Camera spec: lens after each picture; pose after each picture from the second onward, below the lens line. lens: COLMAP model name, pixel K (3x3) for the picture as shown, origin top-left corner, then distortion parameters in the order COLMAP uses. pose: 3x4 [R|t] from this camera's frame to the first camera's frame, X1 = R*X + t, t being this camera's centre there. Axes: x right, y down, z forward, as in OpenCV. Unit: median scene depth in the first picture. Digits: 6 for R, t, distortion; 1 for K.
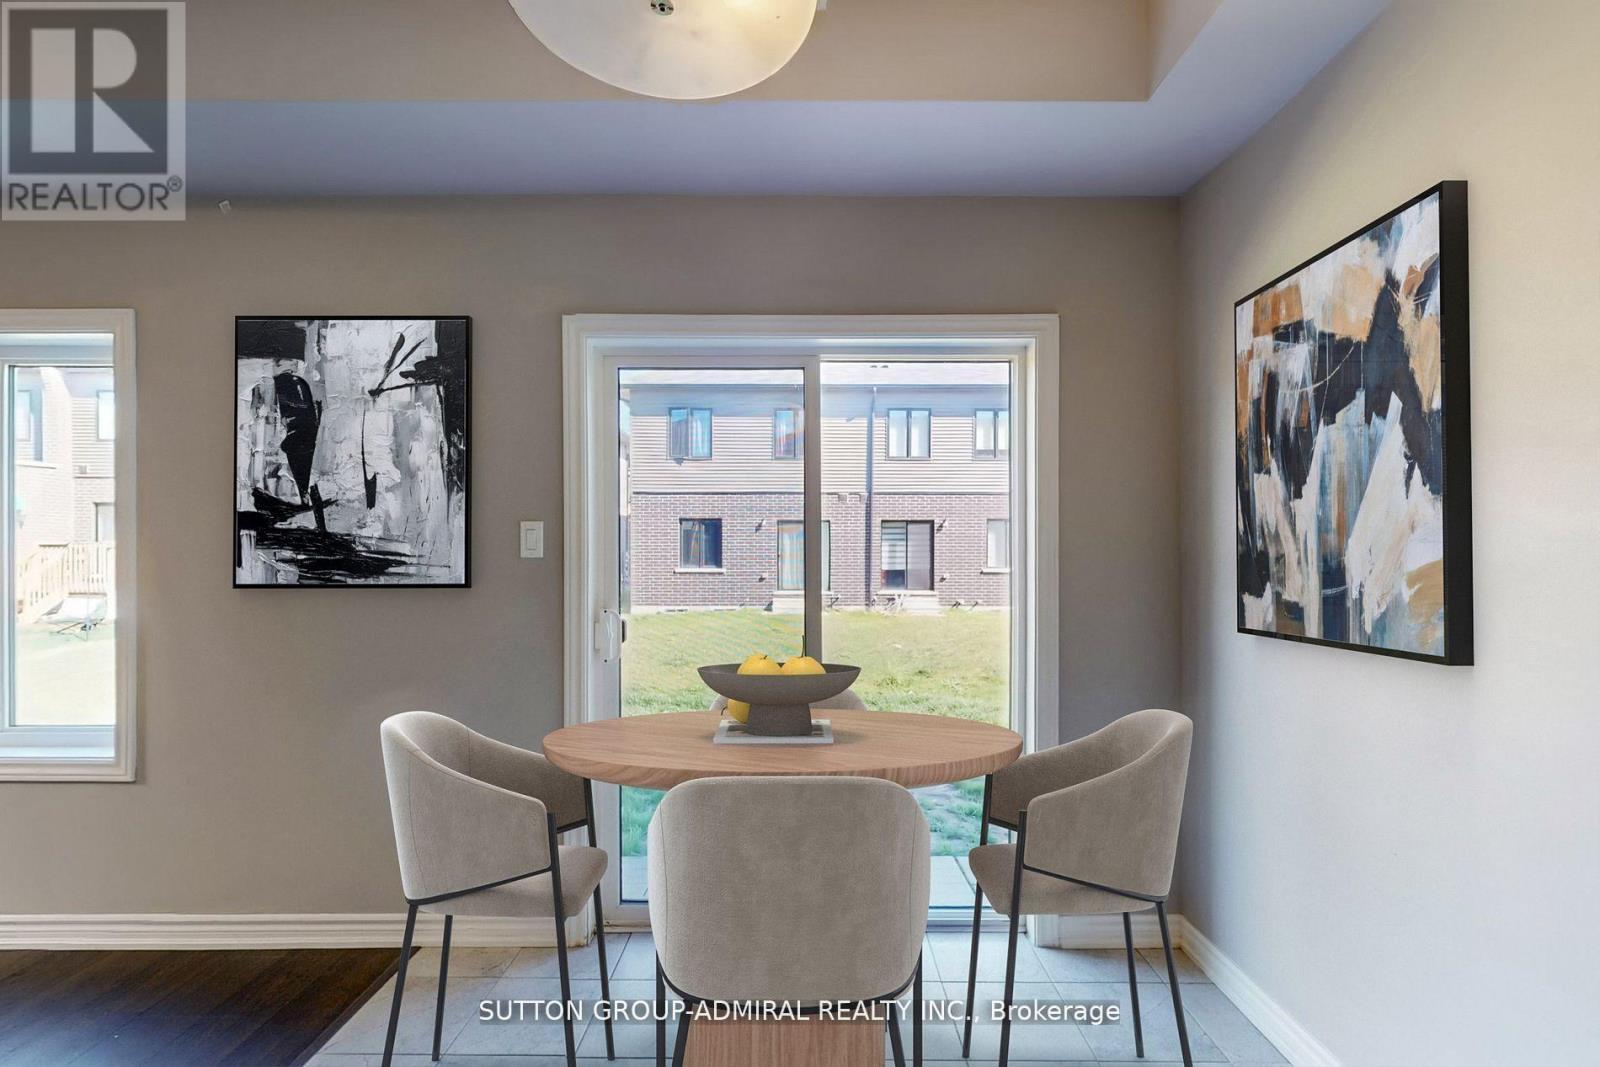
lens RADIAL K [[716.1, 0, 804.0], [0, 716.1, 558.3], [0, 0, 1]] dist [0.000192, 0.000502]
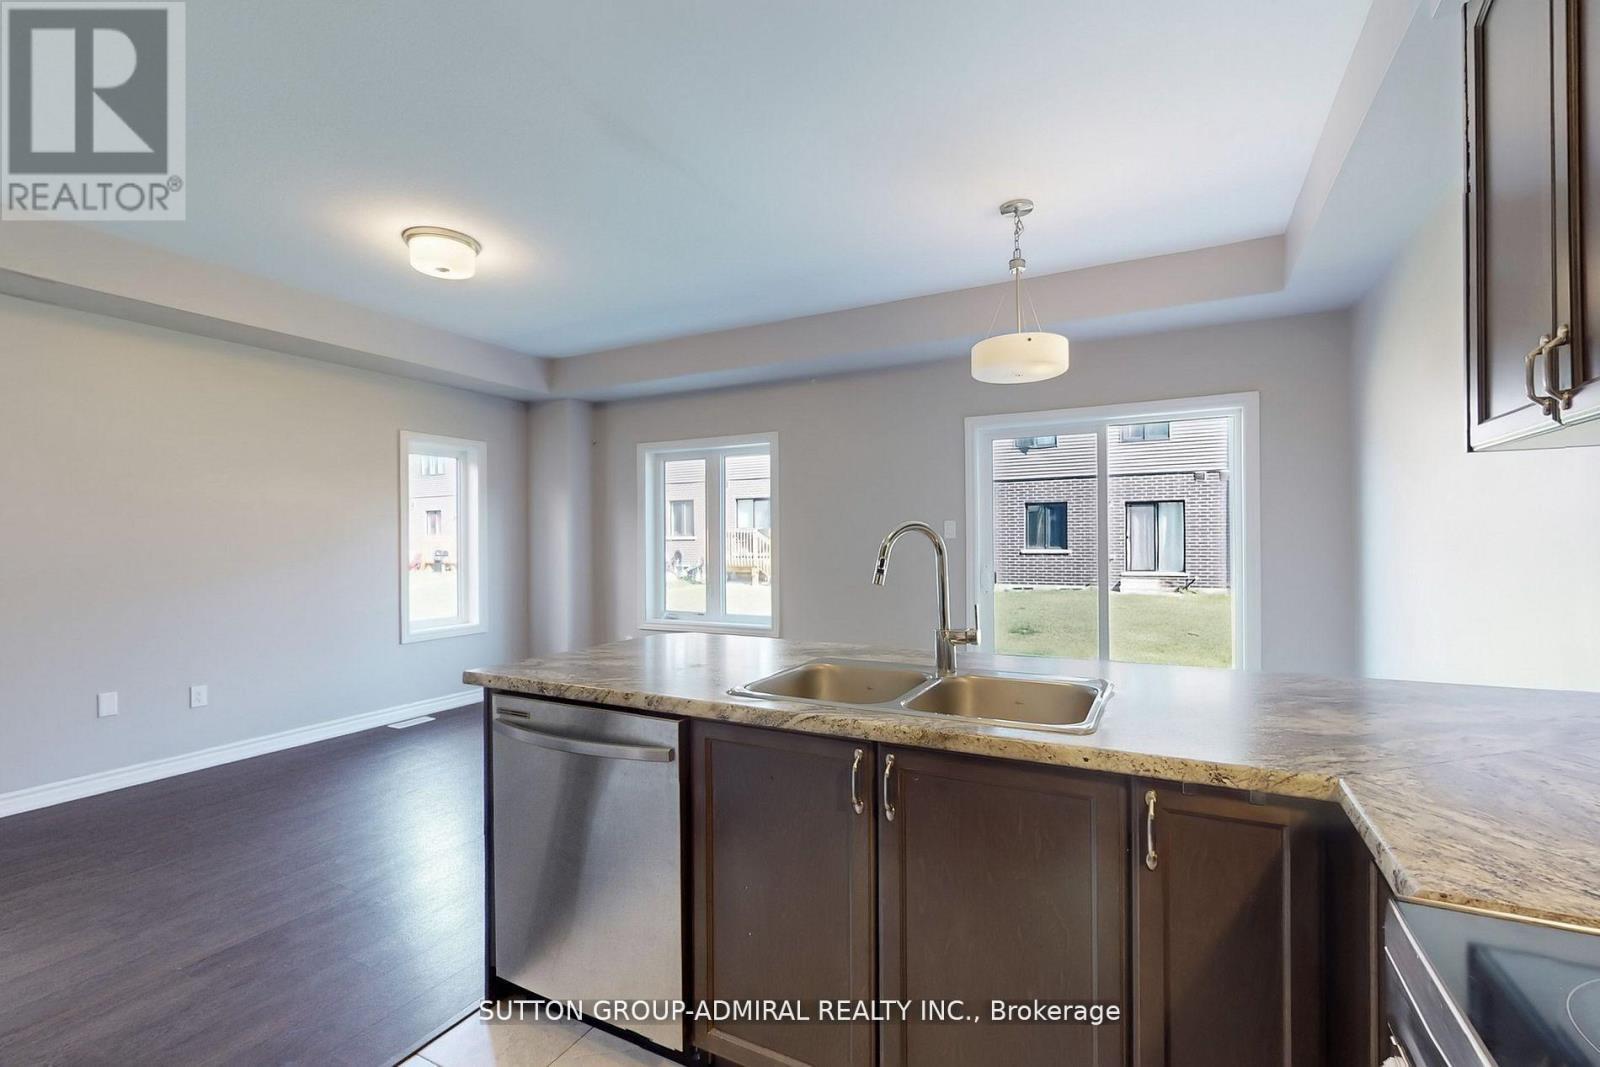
lens RADIAL K [[716.1, 0, 790.8], [0, 716.1, 531.0], [0, 0, 1]] dist [0.000192, 0.000502]
pose [[0.882981, -0.012123, -0.469252, 0.020730], [0.005473, 0.999864, -0.015532, 0.000910], [0.469377, 0.011146, 0.882928, -0.121526]]
